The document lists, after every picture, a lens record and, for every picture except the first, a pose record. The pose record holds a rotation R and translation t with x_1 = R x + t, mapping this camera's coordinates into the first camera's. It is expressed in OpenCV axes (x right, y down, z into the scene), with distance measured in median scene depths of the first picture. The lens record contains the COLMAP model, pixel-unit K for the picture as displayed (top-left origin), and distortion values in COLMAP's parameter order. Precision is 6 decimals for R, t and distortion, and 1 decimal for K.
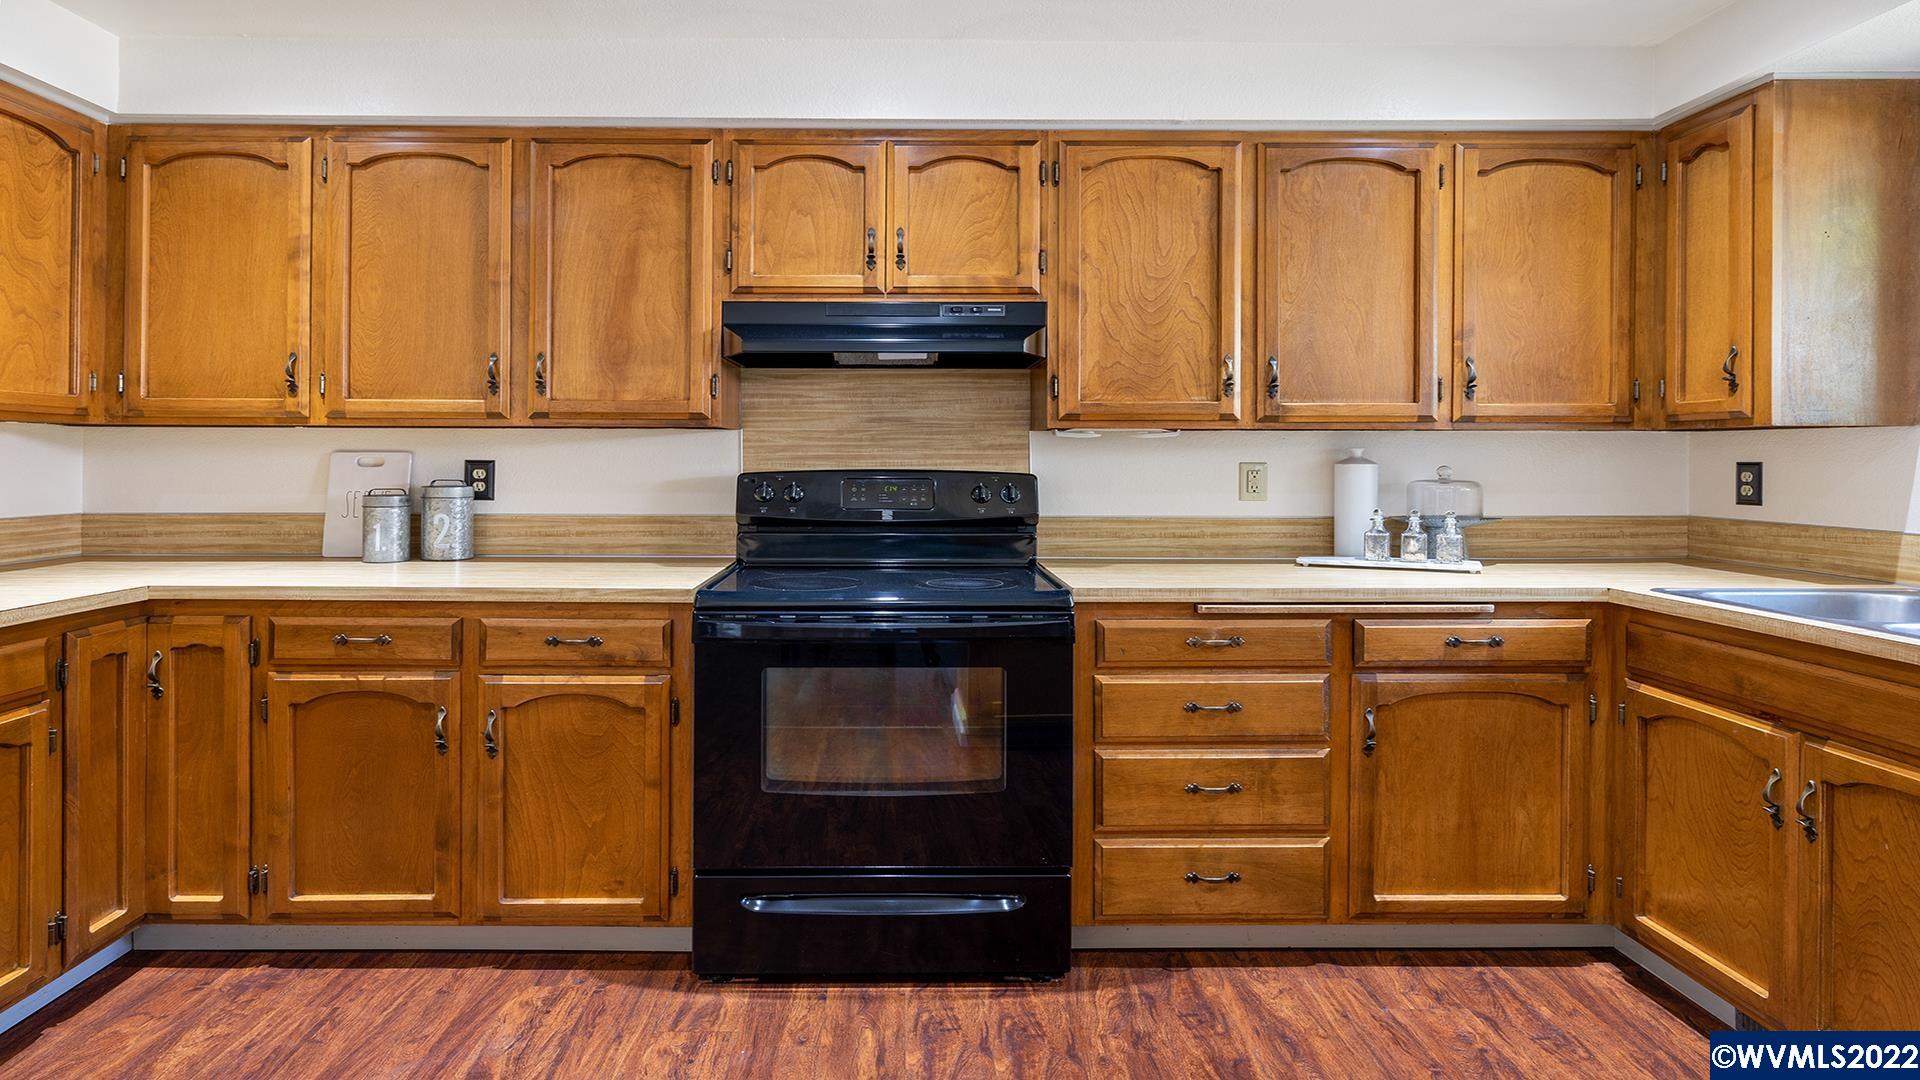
lens RADIAL K [[1046.7, 0, 956.5], [0, 1046.7, 461.4], [0, 0, 1]] dist [-0.001287, -0.000156]
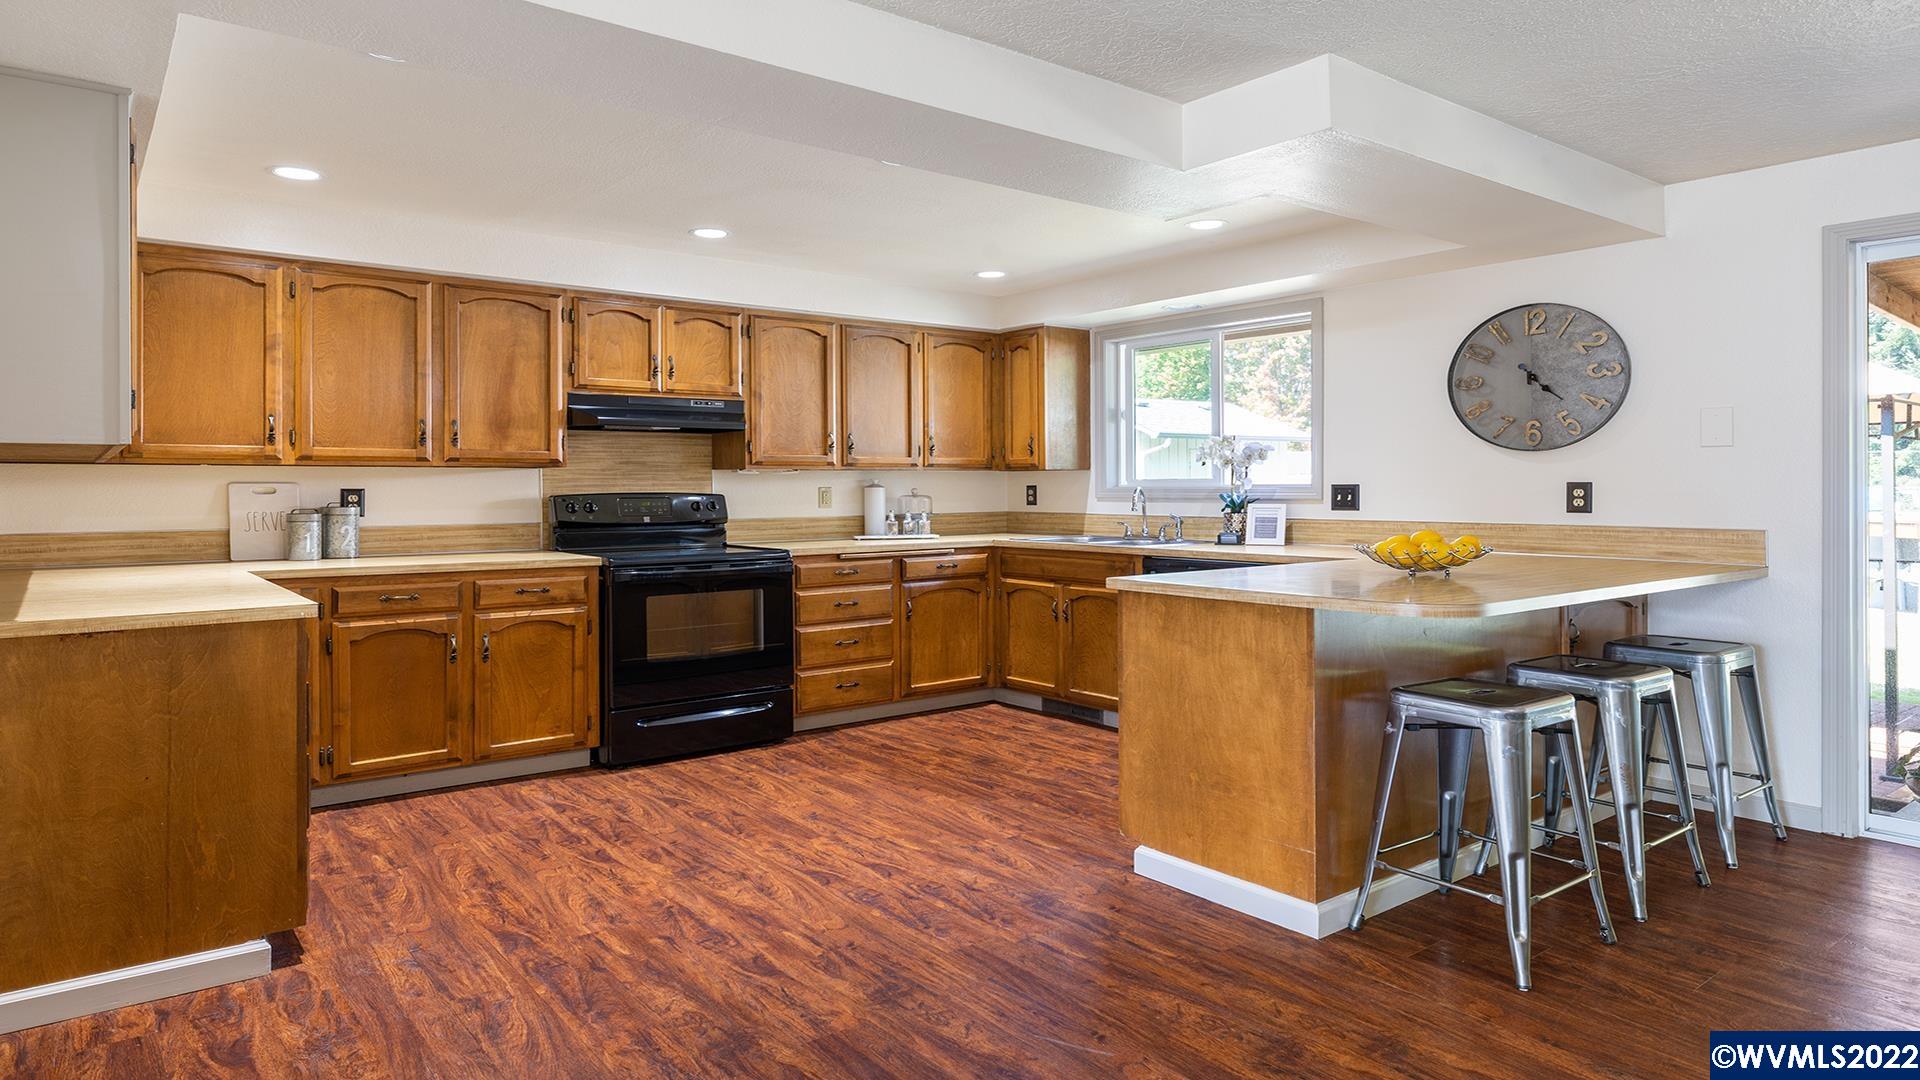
lens RADIAL K [[1158.3, 0, 957.9], [0, 1158.3, 458.7], [0, 0, 1]] dist [-0.005737, -0.001879]
pose [[0.793764, 0.009295, 0.608155, -0.862031], [0.009273, 0.999582, -0.027380, 0.009628], [-0.608156, 0.027372, 0.793346, -0.853699]]
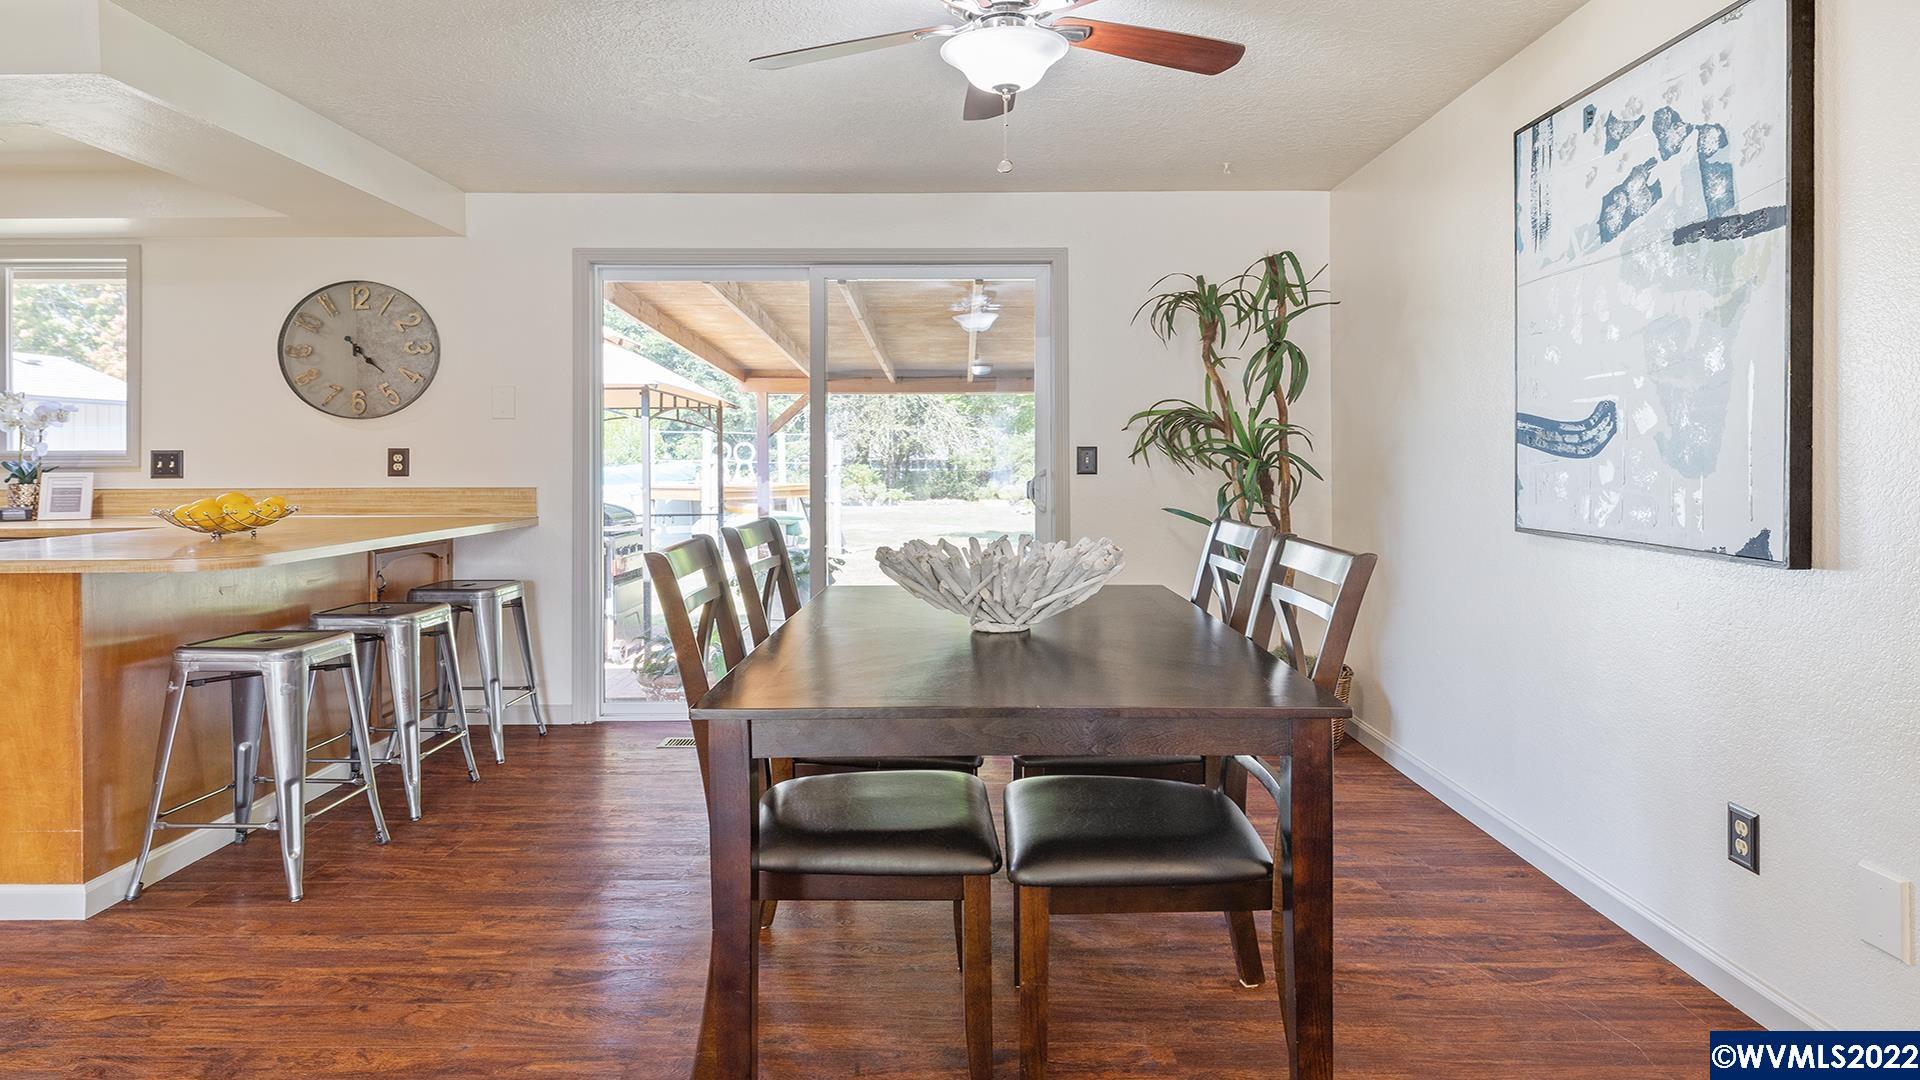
lens RADIAL K [[1158.3, 0, 957.9], [0, 1158.3, 458.7], [0, 0, 1]] dist [-0.005737, -0.001879]
pose [[0.020132, -0.000932, 0.999797, -0.954753], [0.003785, 0.999992, 0.000856, 0.025084], [-0.999790, 0.003767, 0.020135, -1.006300]]
